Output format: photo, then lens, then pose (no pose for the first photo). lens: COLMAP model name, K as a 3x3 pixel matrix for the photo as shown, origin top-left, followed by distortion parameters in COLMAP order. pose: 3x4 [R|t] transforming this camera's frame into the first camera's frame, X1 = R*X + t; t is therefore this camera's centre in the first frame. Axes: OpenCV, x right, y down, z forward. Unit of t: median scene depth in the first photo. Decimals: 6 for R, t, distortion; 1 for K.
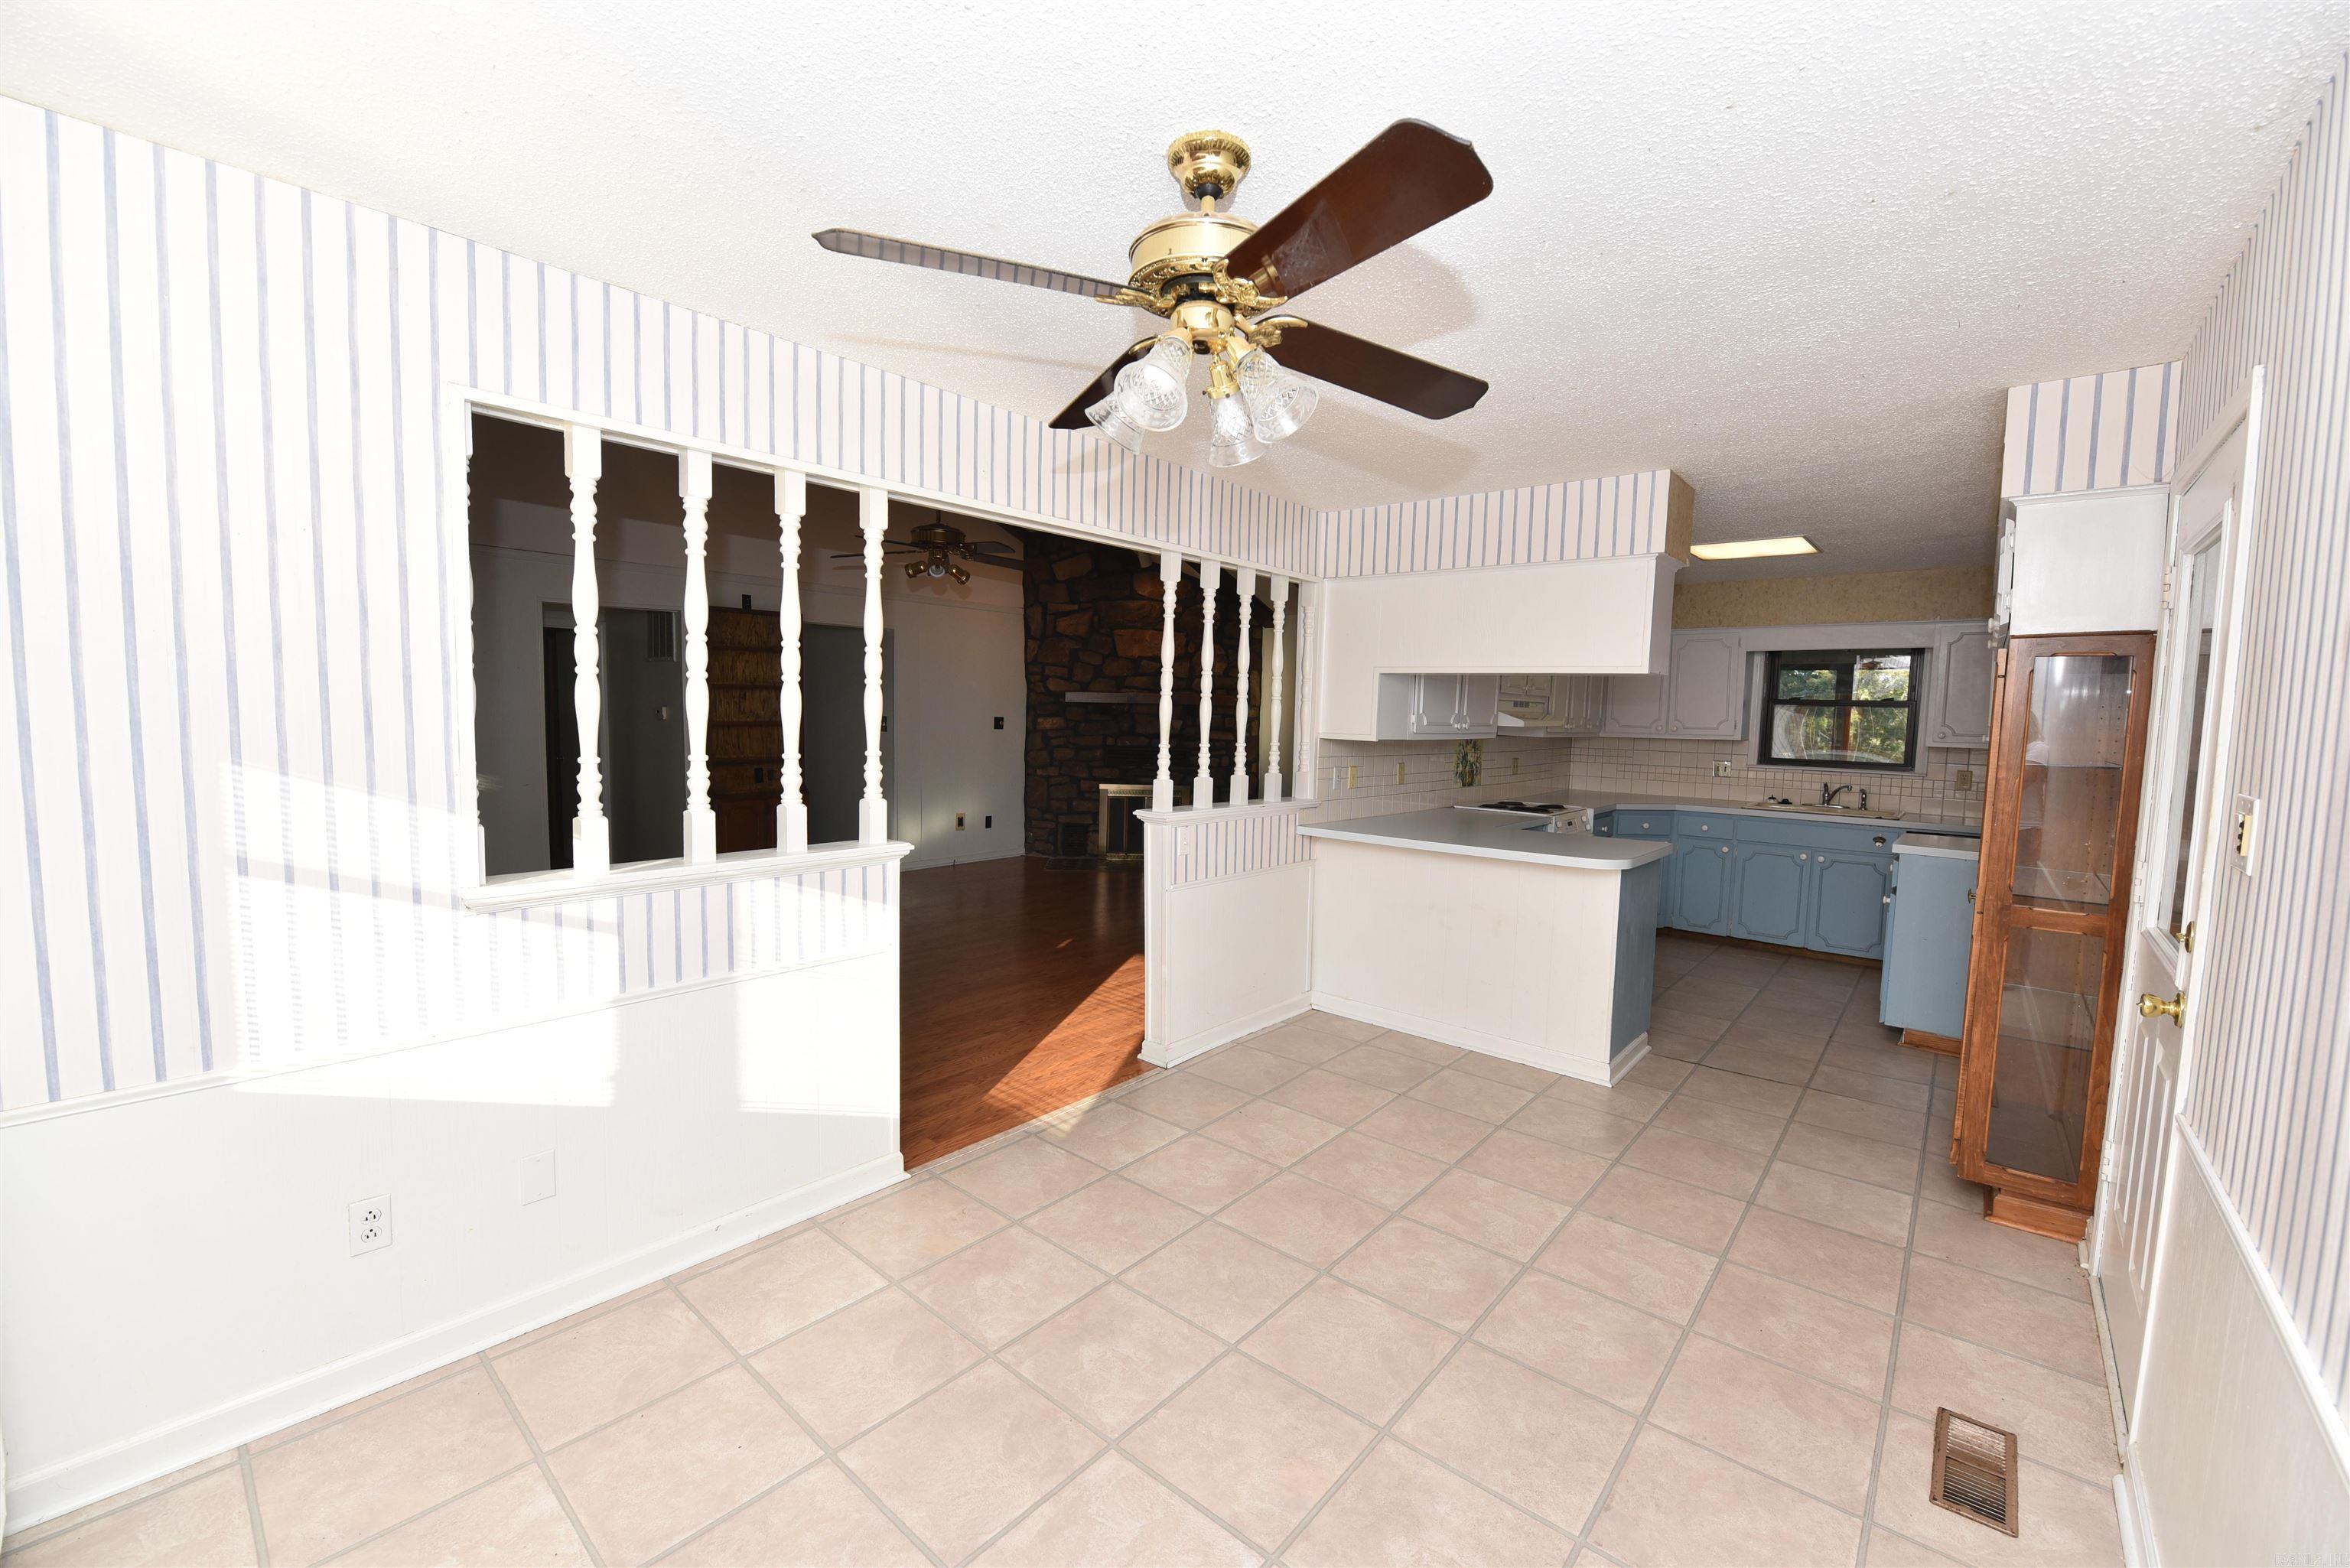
lens RADIAL K [[938.6, 0, 1181.2], [0, 938.6, 776.4], [0, 0, 1]] dist [-0.014035, -0.001587]
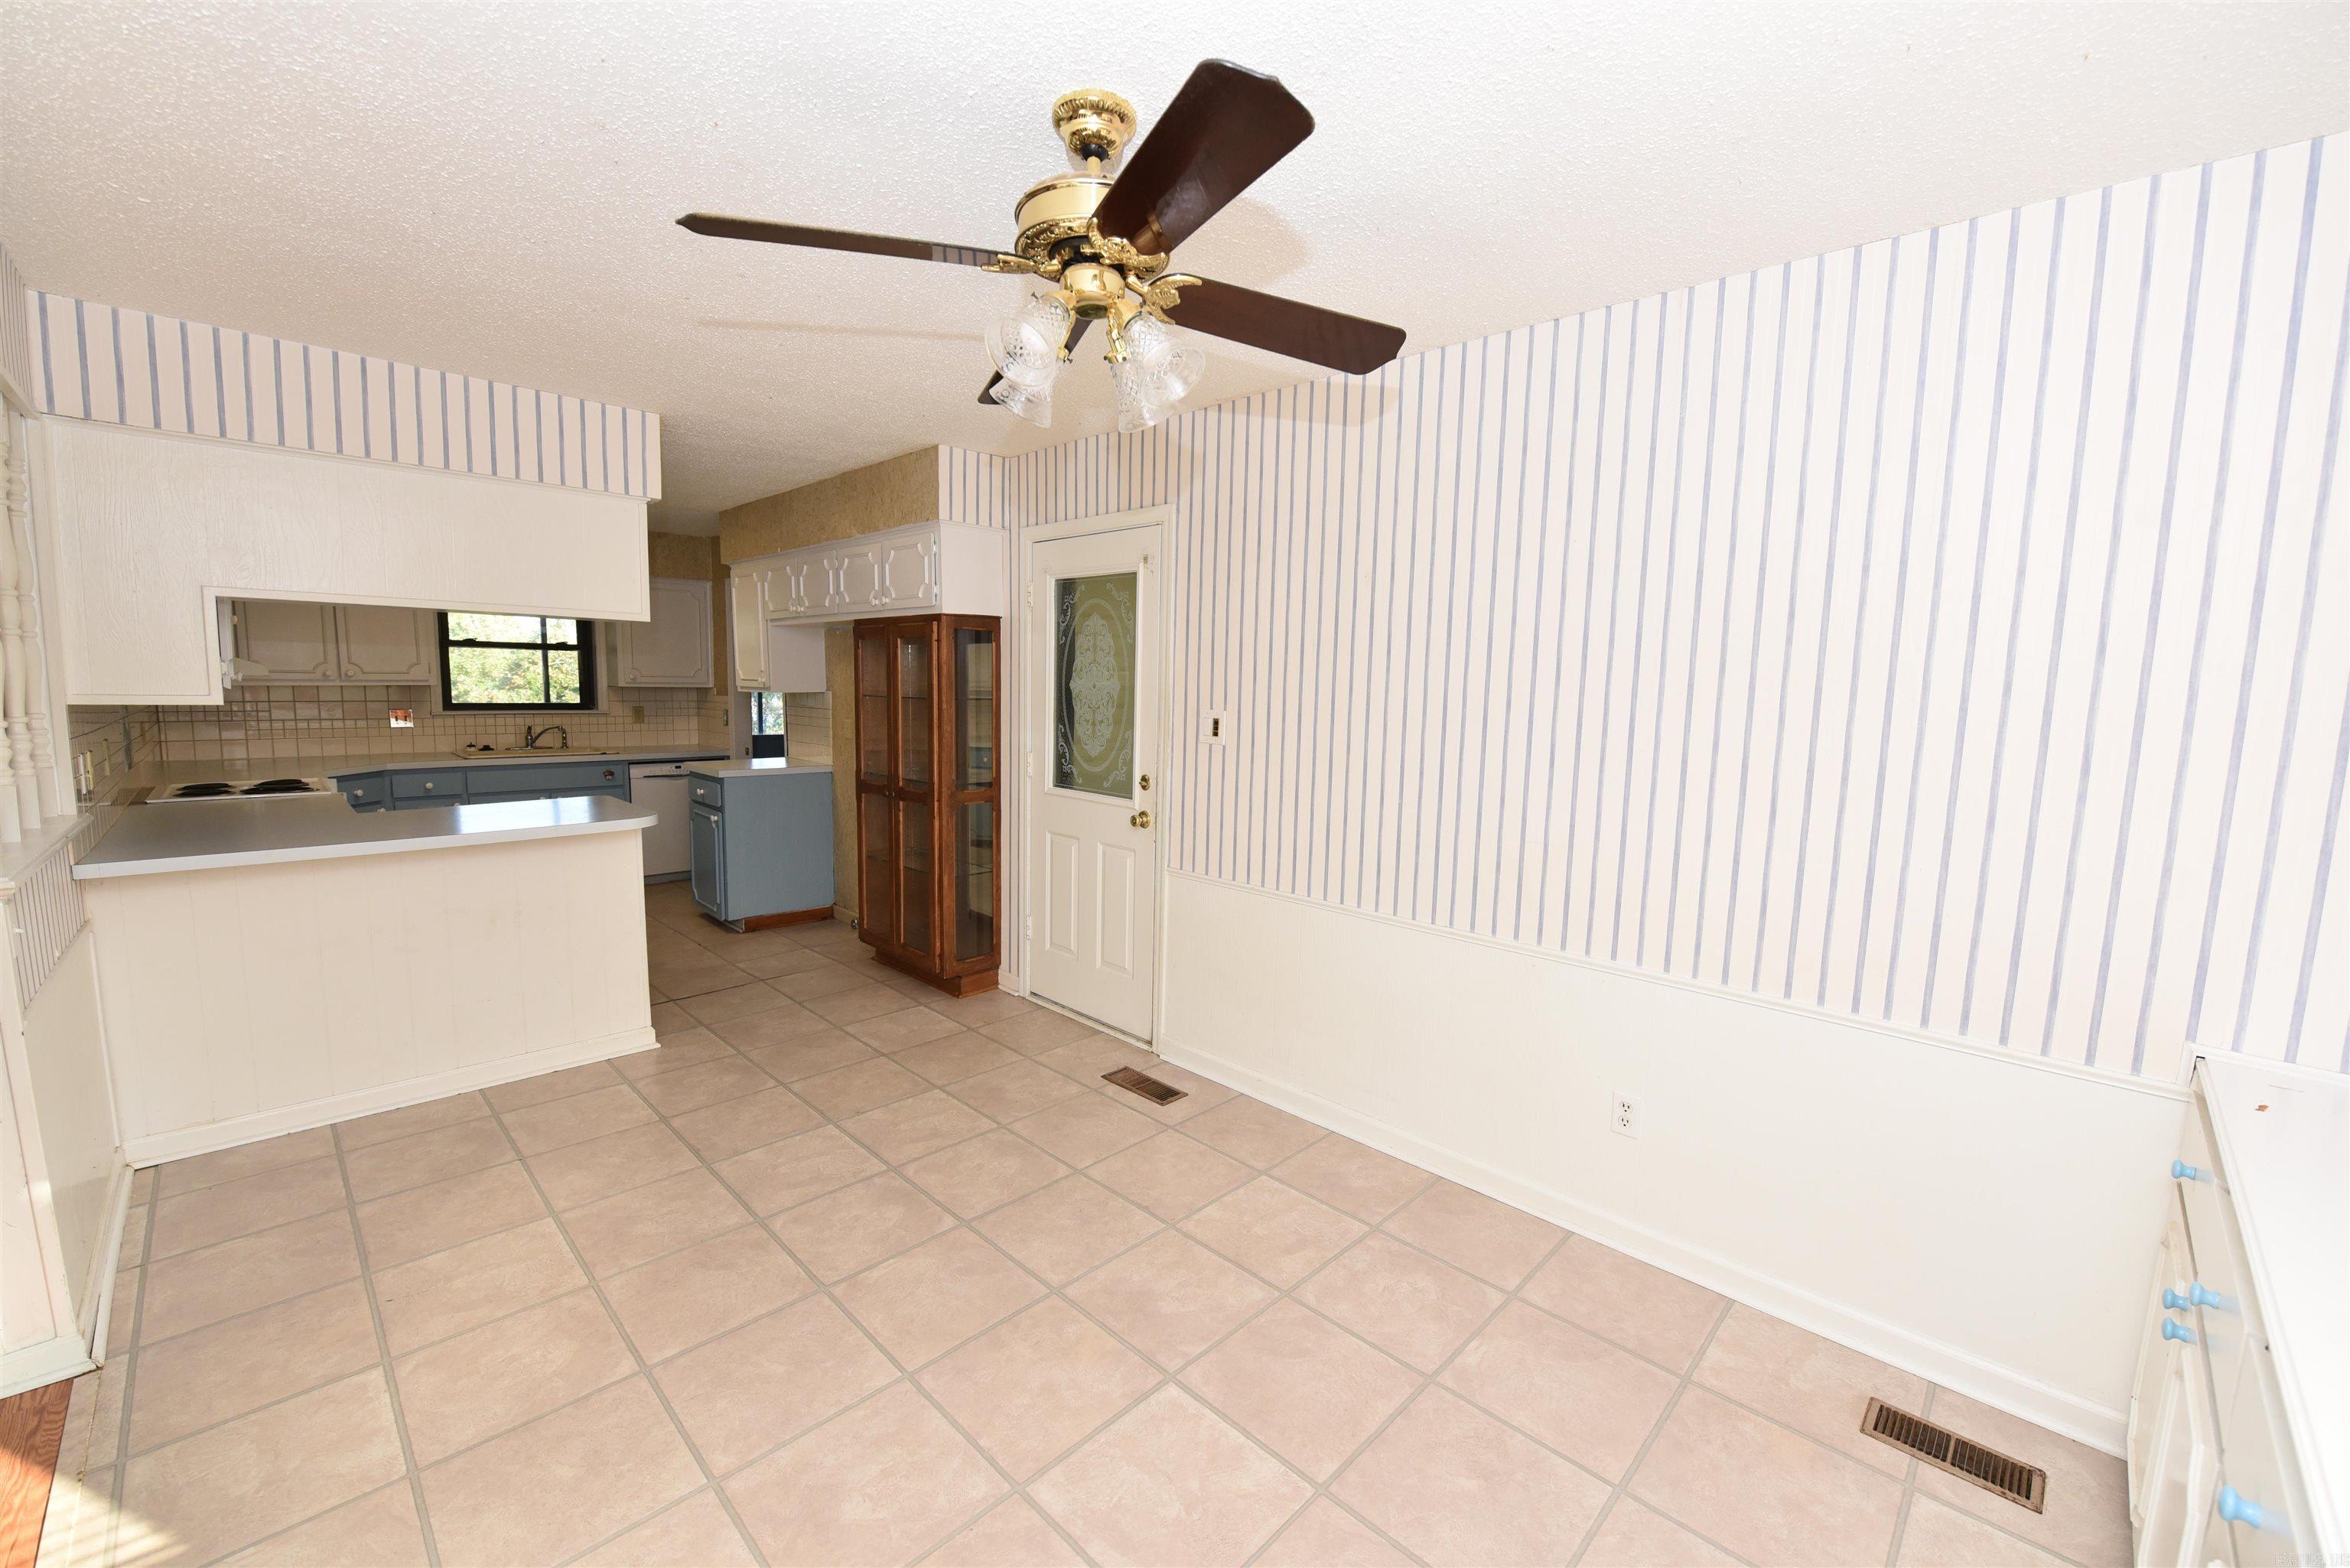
lens RADIAL K [[938.6, 0, 1182.6], [0, 938.6, 783.1], [0, 0, 1]] dist [-0.014035, -0.001587]
pose [[0.064751, -0.129365, 0.989481, -0.530024], [0.052646, 0.990623, 0.126069, -0.043225], [-0.996512, 0.043929, 0.070954, 0.453164]]
